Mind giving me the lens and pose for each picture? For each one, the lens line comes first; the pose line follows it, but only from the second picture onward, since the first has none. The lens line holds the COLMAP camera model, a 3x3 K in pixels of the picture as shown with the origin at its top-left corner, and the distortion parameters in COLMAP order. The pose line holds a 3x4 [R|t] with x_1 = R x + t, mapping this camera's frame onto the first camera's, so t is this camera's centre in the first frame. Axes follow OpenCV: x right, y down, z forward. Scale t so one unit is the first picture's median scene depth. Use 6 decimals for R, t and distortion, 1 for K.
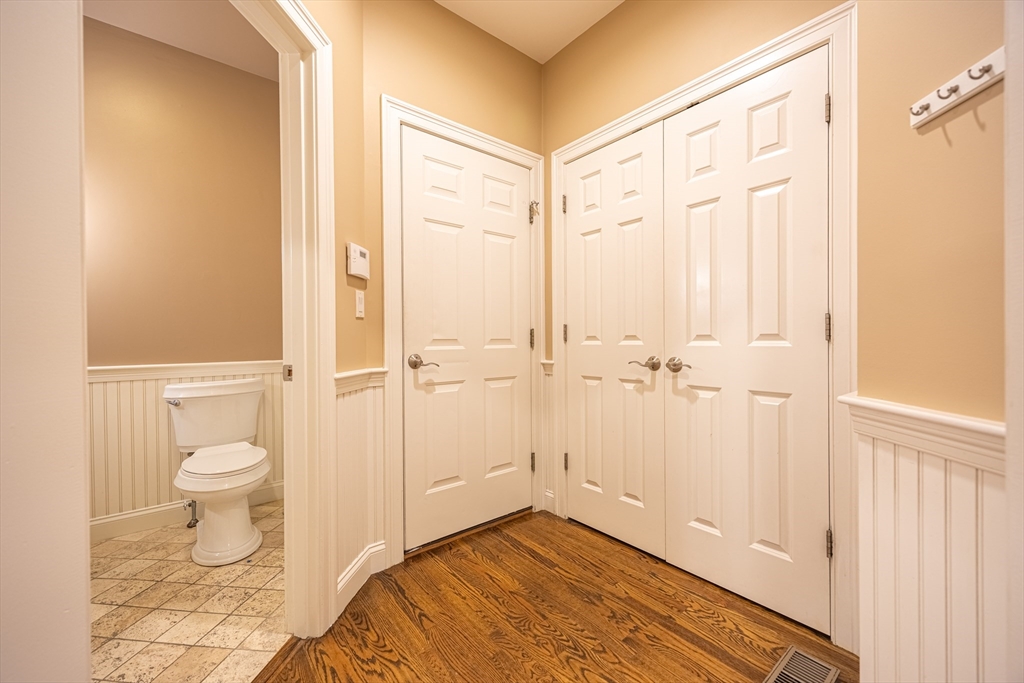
lens RADIAL K [[402.7, 0, 510.8], [0, 402.7, 342.6], [0, 0, 1]] dist [0.008754, -0.002484]
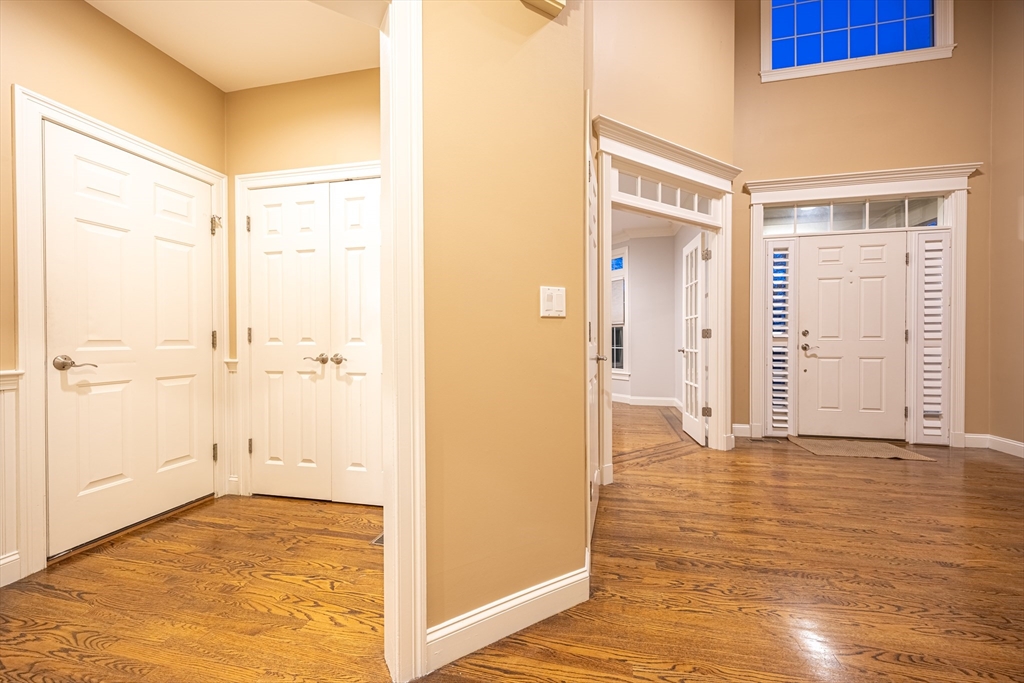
lens RADIAL K [[402.7, 0, 510.8], [0, 402.7, 342.6], [0, 0, 1]] dist [0.008754, -0.002484]
pose [[0.788920, -0.000192, 0.614496, 0.016818], [0.002123, 0.999995, -0.002414, 0.002490], [-0.614492, 0.003209, 0.788916, -0.456687]]
